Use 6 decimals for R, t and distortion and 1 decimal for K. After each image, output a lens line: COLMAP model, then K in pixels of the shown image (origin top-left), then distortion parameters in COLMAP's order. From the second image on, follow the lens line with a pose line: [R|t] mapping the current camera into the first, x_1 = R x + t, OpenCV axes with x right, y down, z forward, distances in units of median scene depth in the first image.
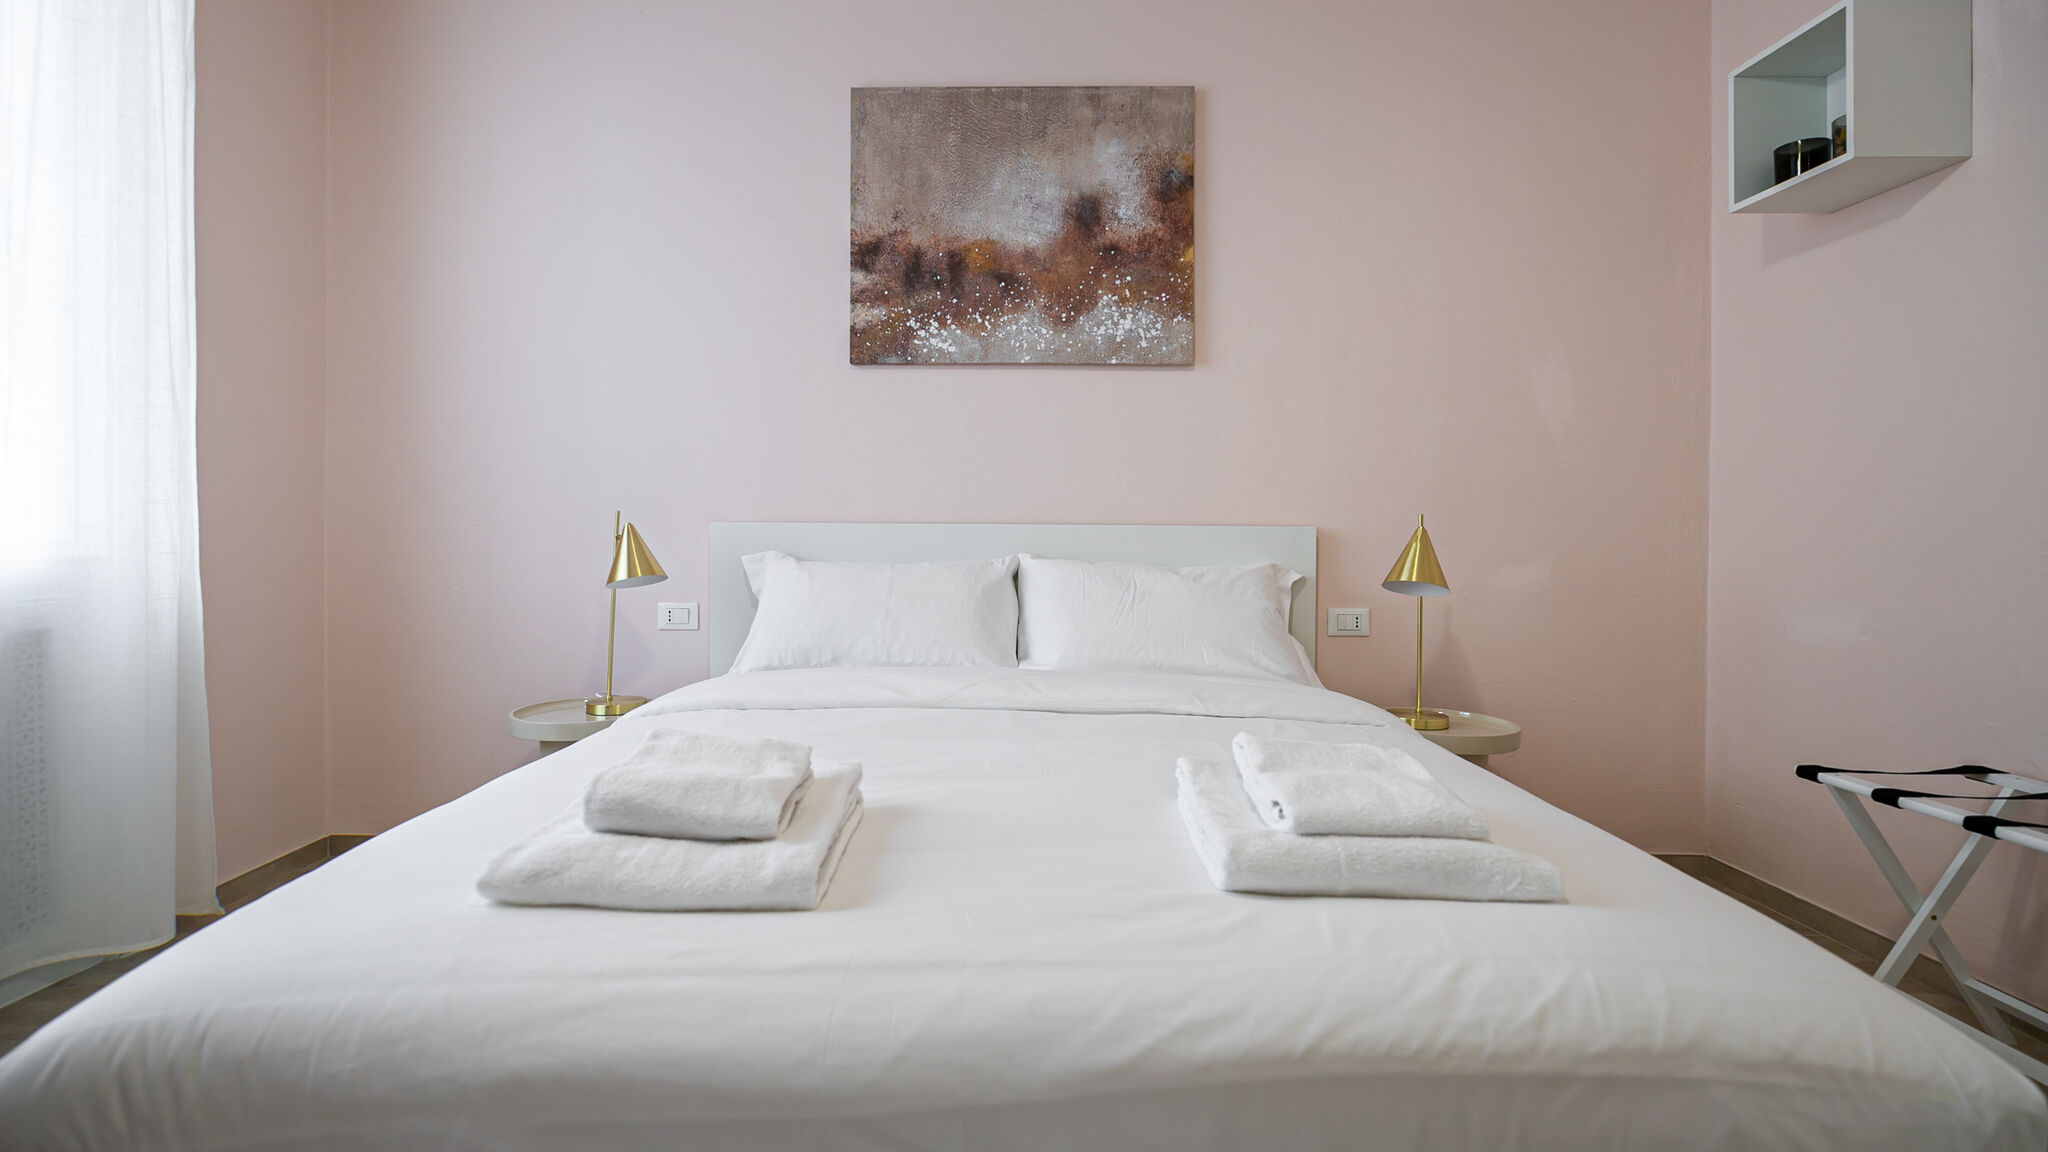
lens RADIAL K [[946.0, 0, 1017.7], [0, 946.0, 545.1], [0, 0, 1]] dist [-0.009154, 0.001571]
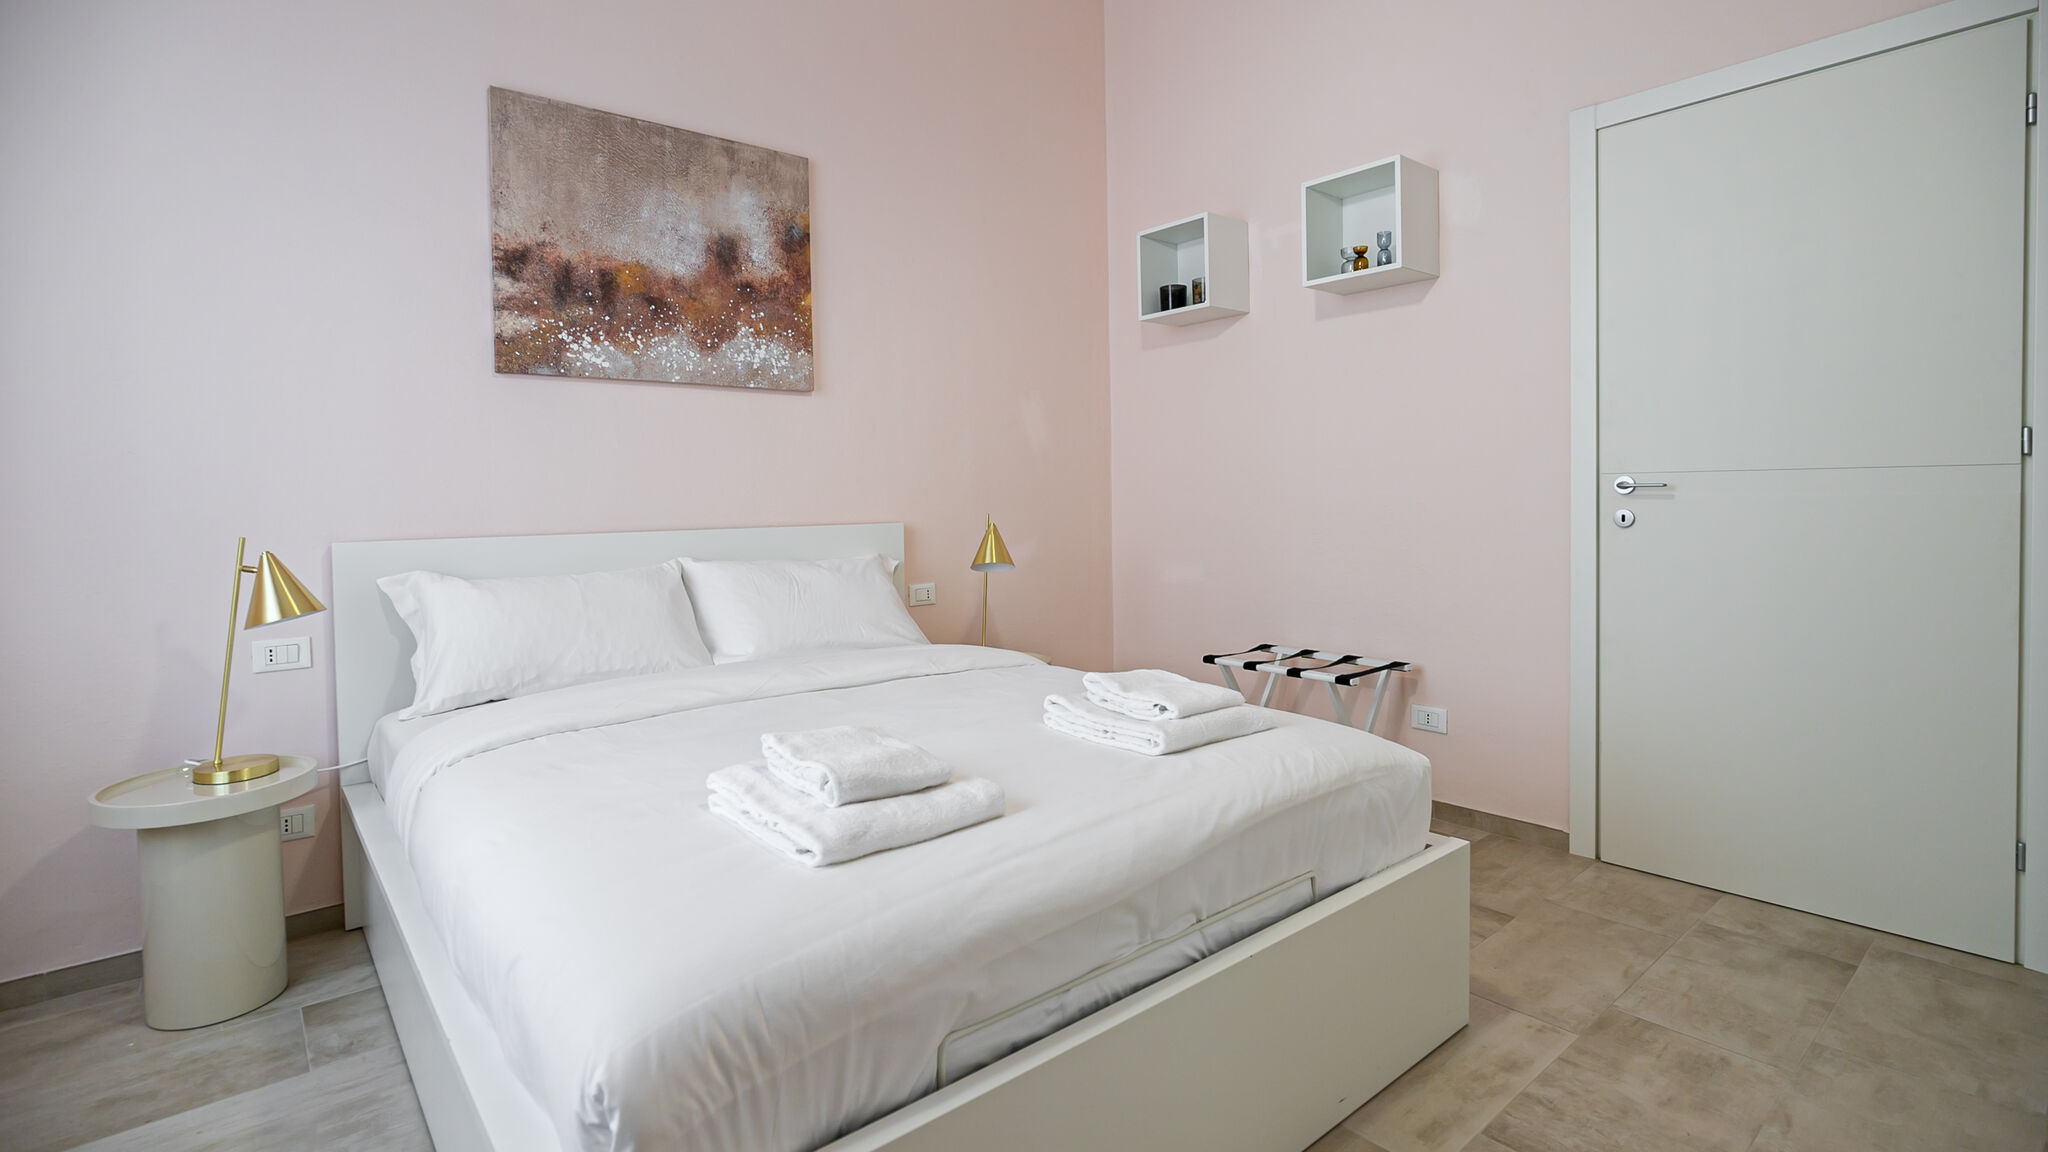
lens RADIAL K [[946.0, 0, 989.7], [0, 946.0, 520.3], [0, 0, 1]] dist [-0.009154, 0.001571]
pose [[0.767374, -0.035180, 0.640234, -0.417381], [0.028000, 0.999380, 0.021355, -0.047082], [-0.640588, 0.001539, 0.767883, -0.065322]]
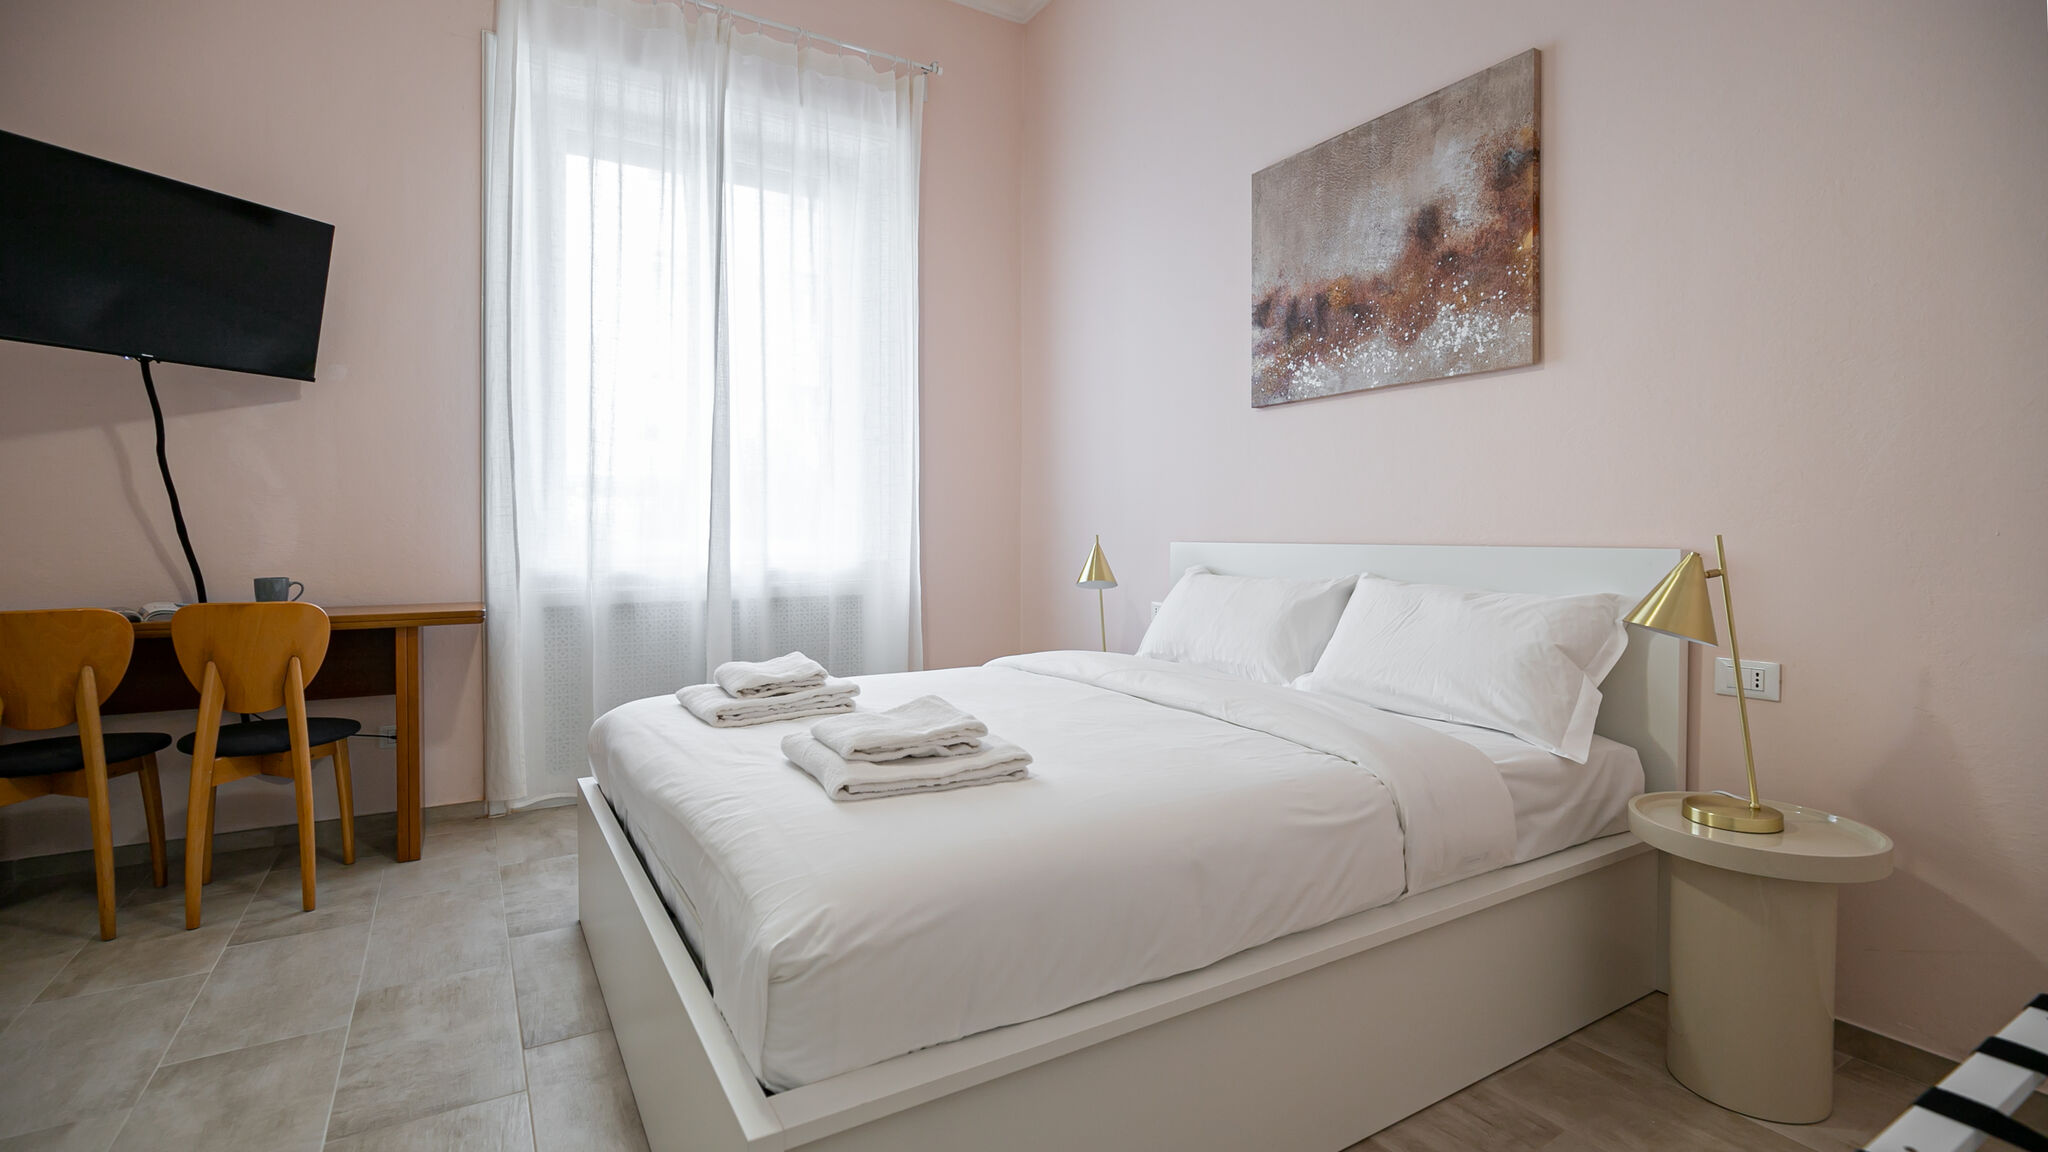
lens RADIAL K [[946.0, 0, 1030.9], [0, 946.0, 550.3], [0, 0, 1]] dist [-0.009154, 0.001571]
pose [[0.537701, 0.009159, -0.843086, 0.677093], [-0.007807, 0.999952, 0.005884, -0.018825], [0.843100, 0.003418, 0.537747, 0.133403]]
